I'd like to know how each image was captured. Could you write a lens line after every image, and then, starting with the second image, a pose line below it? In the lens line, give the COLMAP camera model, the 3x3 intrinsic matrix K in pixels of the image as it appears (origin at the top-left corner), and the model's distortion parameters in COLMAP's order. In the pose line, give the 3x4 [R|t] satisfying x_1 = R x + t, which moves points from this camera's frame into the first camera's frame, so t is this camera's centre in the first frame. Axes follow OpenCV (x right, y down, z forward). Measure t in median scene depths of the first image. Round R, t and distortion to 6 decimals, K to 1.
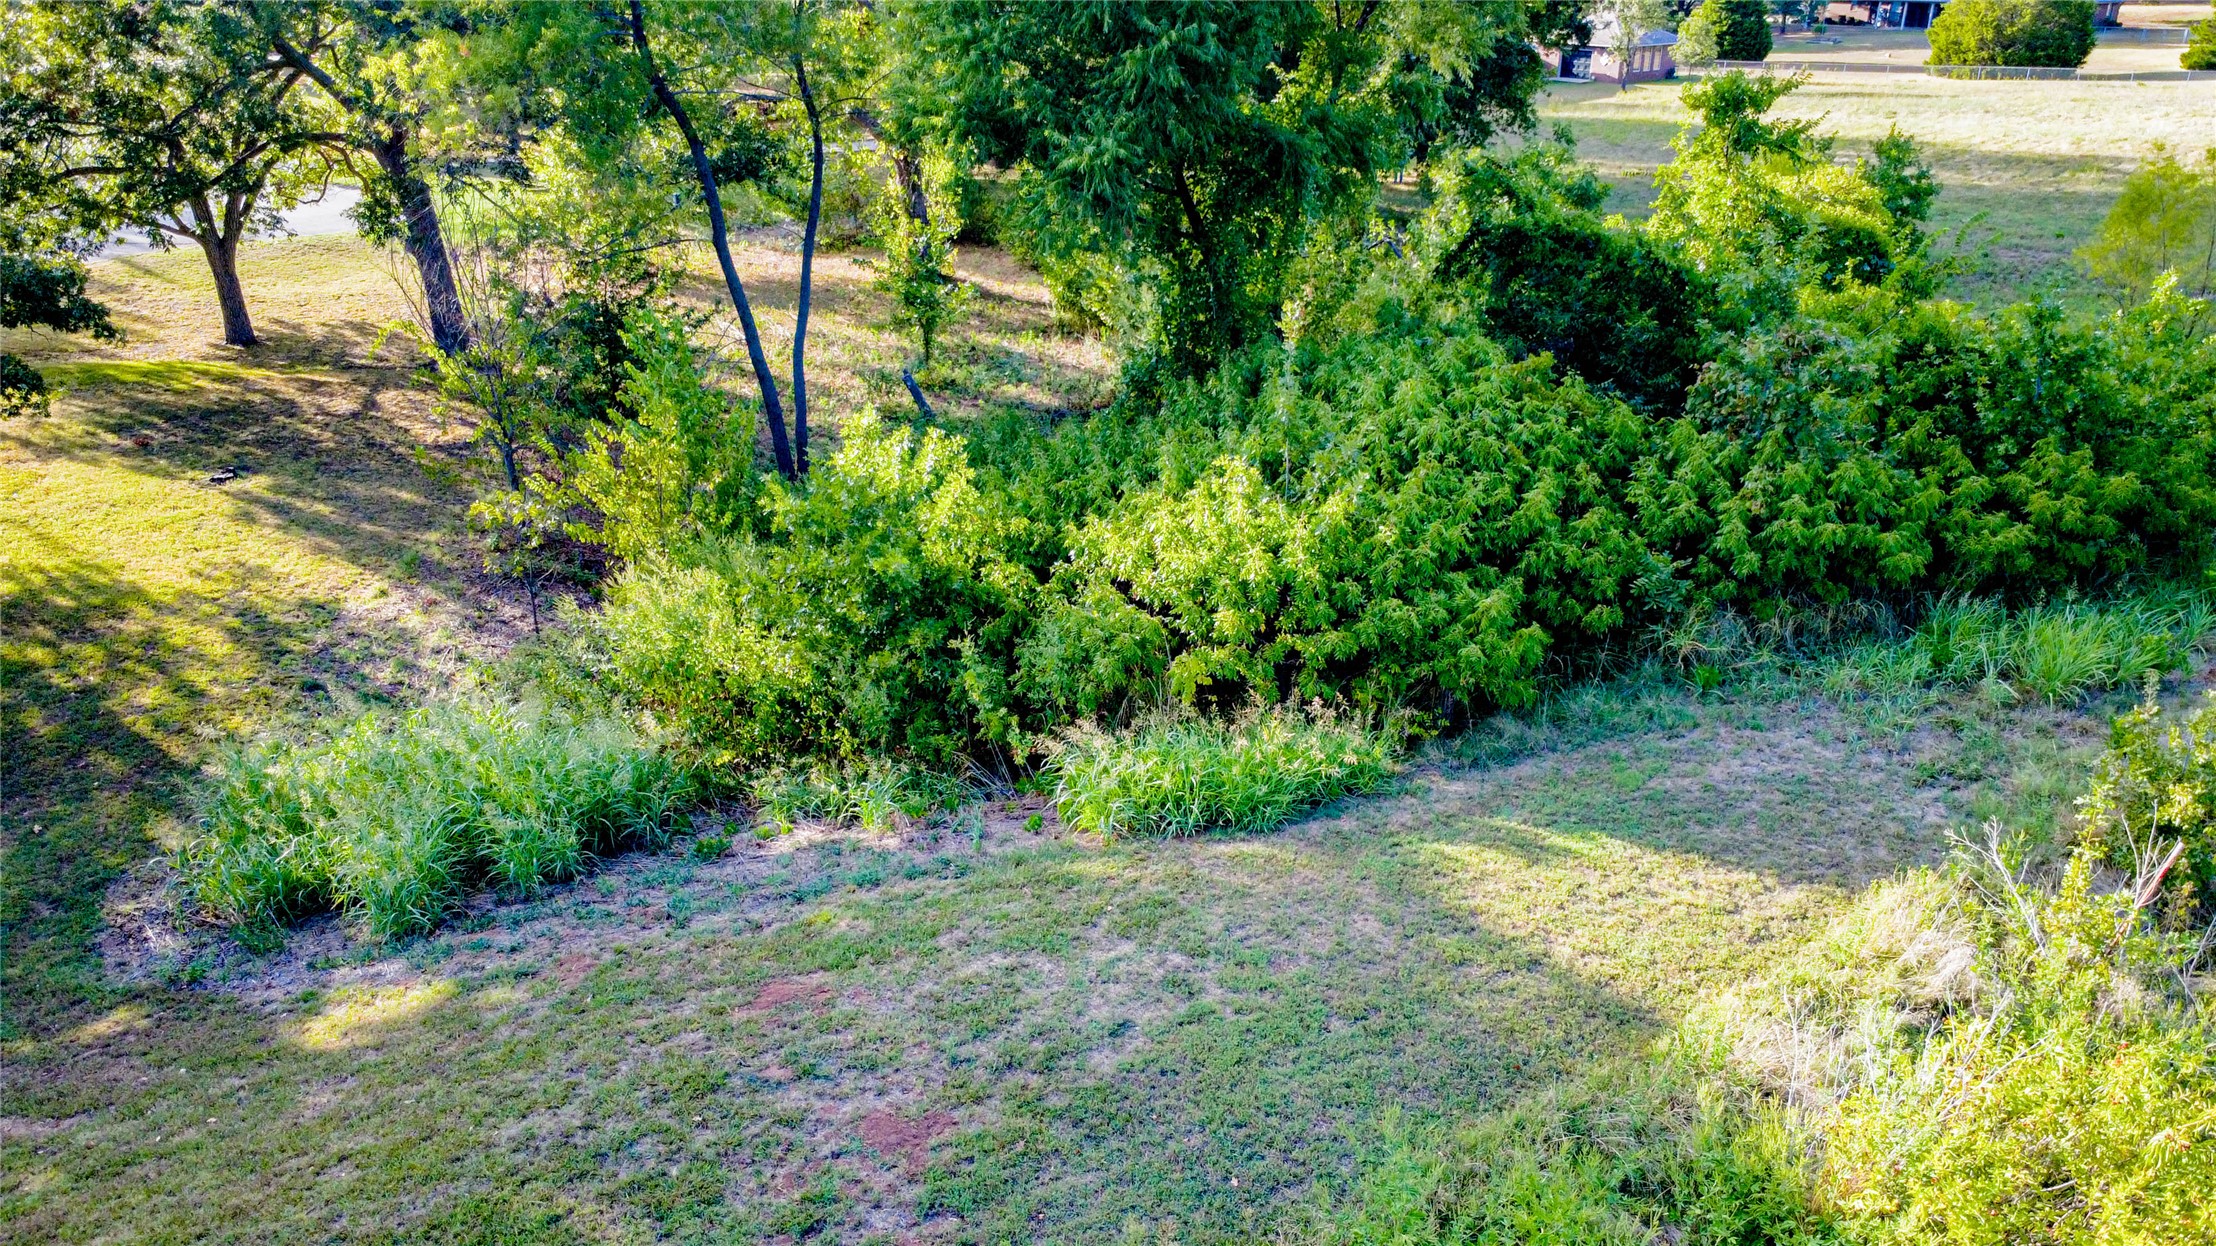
lens RADIAL K [[1626.6, 0, 1101.5], [0, 1626.6, 624.2], [0, 0, 1]] dist [-0.003998, 0.003274]
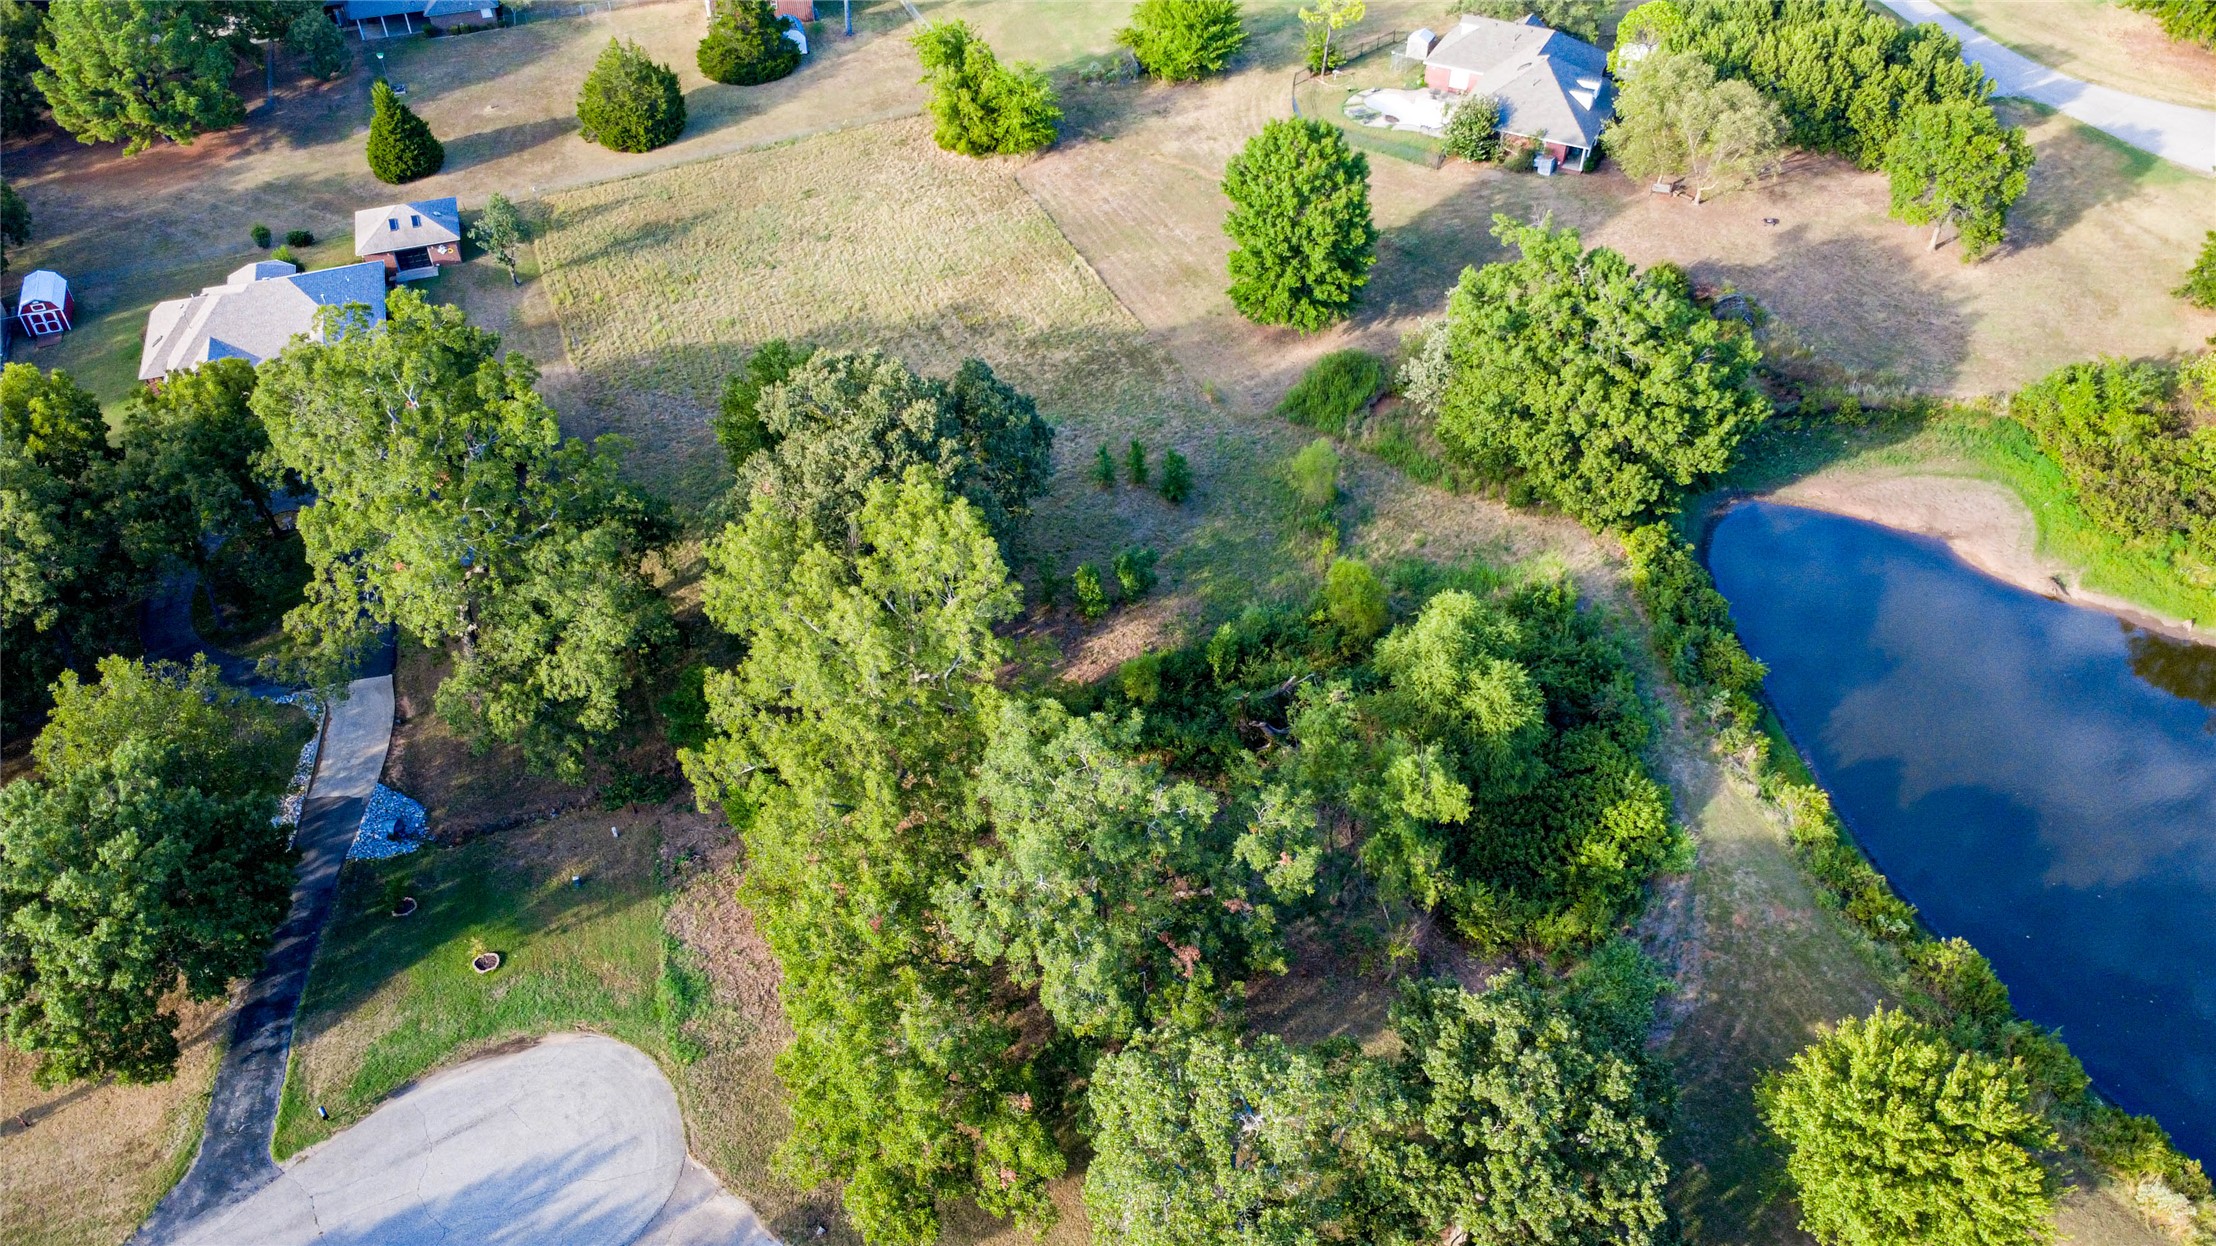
lens RADIAL K [[1626.6, 0, 1104.0], [0, 1626.6, 629.7], [0, 0, 1]] dist [-0.003998, 0.003274]
pose [[0.333195, -0.642089, 0.690436, -3.175478], [0.380505, 0.761572, 0.524618, -3.339883], [-0.862669, 0.087914, 0.498070, -0.082553]]
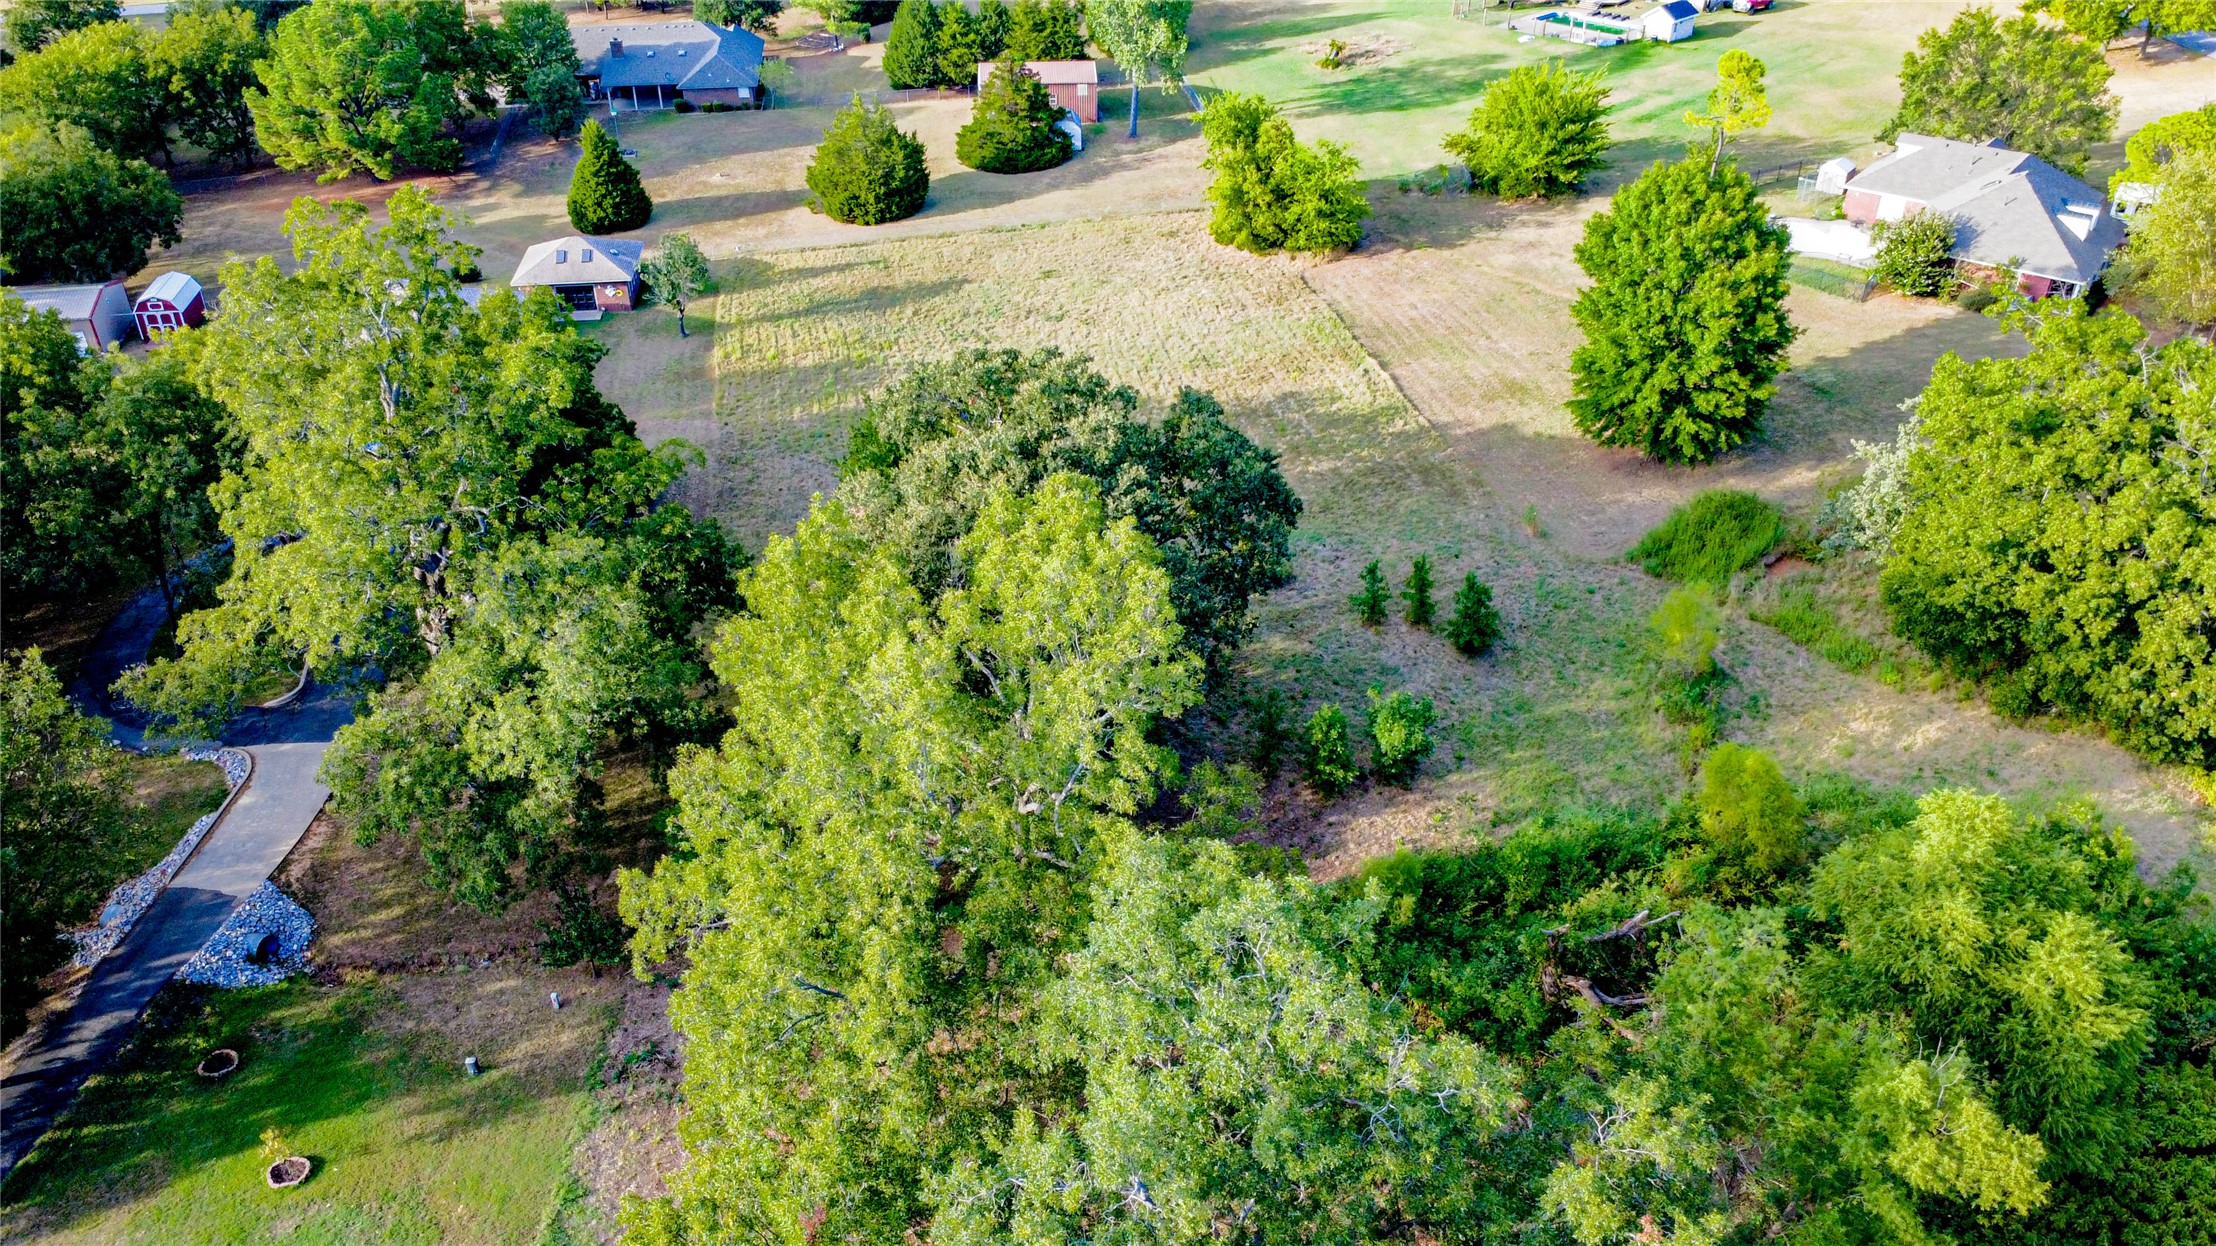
lens RADIAL K [[1626.6, 0, 1106.1], [0, 1626.6, 625.7], [0, 0, 1]] dist [-0.003998, 0.003274]
pose [[0.519159, -0.465987, 0.716471, -2.095982], [0.344904, 0.881230, 0.323226, -2.211504], [-0.781995, 0.079308, 0.618219, 0.764529]]
